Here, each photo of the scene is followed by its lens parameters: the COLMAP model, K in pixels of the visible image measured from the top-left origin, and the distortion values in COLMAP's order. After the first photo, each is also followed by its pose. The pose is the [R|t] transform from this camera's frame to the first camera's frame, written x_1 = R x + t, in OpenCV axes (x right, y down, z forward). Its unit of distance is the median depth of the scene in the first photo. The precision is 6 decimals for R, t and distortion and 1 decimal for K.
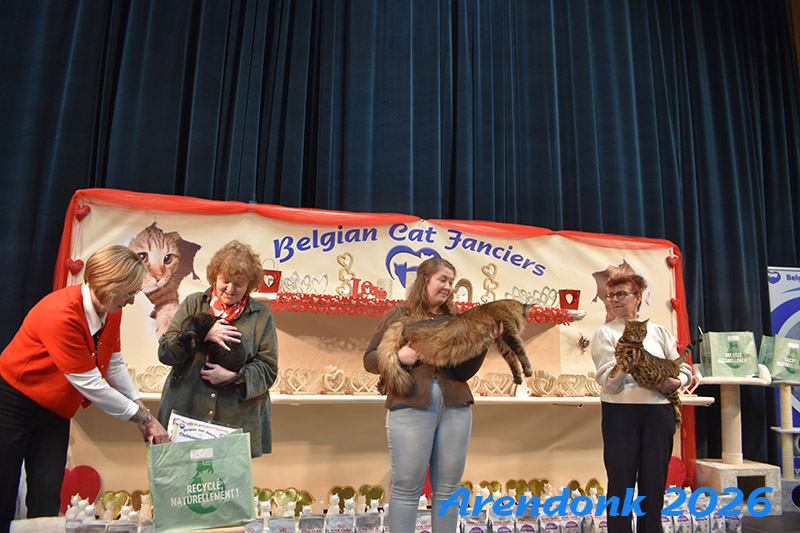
lens RADIAL K [[624.9, 0, 400.4], [0, 624.9, 265.4], [0, 0, 1]] dist [-0.011509, -0.003316]
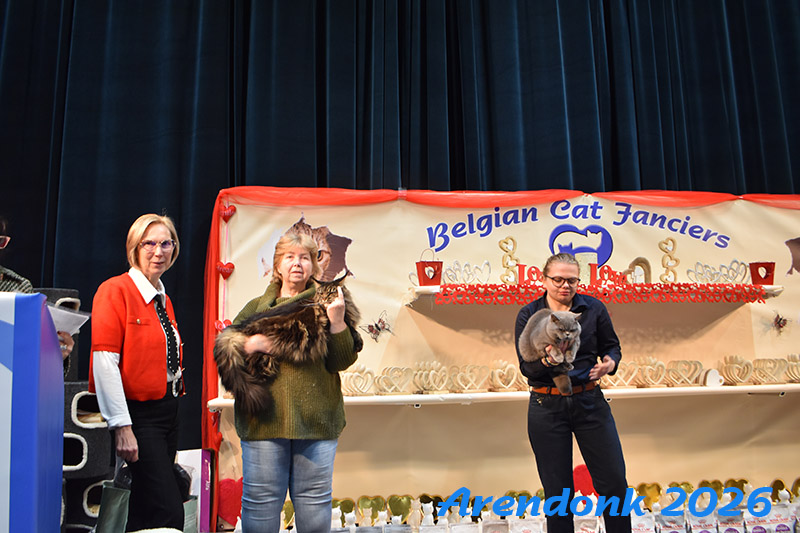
lens RADIAL K [[749.0, 0, 400.1], [0, 749.0, 266.5], [0, 0, 1]] dist [-0.014168, 0.000000]
pose [[0.989842, -0.060972, -0.128432, -0.099074], [0.064193, 0.997715, 0.021083, -0.009599], [0.126853, -0.029113, 0.991494, -0.099820]]
